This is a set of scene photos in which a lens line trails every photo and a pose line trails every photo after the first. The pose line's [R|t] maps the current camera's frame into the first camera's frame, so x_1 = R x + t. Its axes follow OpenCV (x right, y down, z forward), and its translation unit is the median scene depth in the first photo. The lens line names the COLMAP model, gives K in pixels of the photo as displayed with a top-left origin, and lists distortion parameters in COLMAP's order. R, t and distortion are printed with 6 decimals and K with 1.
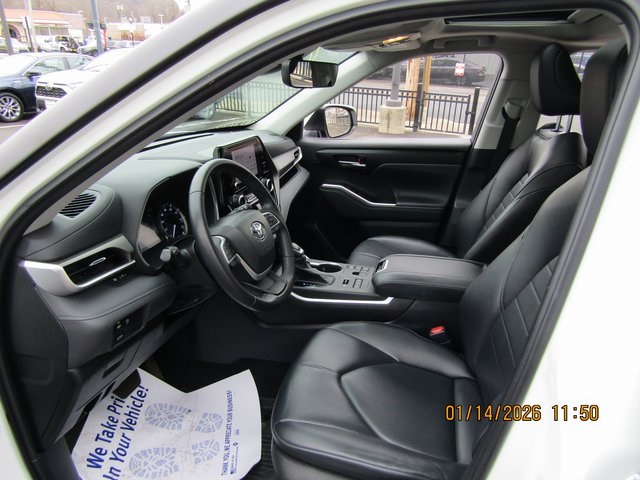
lens RADIAL K [[457.5, 0, 314.1], [0, 457.5, 245.3], [0, 0, 1]] dist [-0.023836, 0.017907]
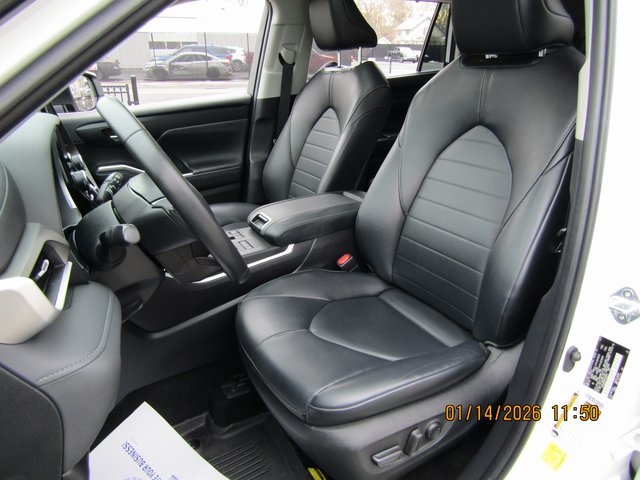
lens RADIAL K [[457.5, 0, 322.6], [0, 457.5, 241.6], [0, 0, 1]] dist [-0.023836, 0.017907]
pose [[0.733124, -0.287455, 0.616360, -0.267007], [0.285311, 0.952672, 0.104941, 0.021458], [-0.617355, 0.098919, 0.780441, 0.176348]]
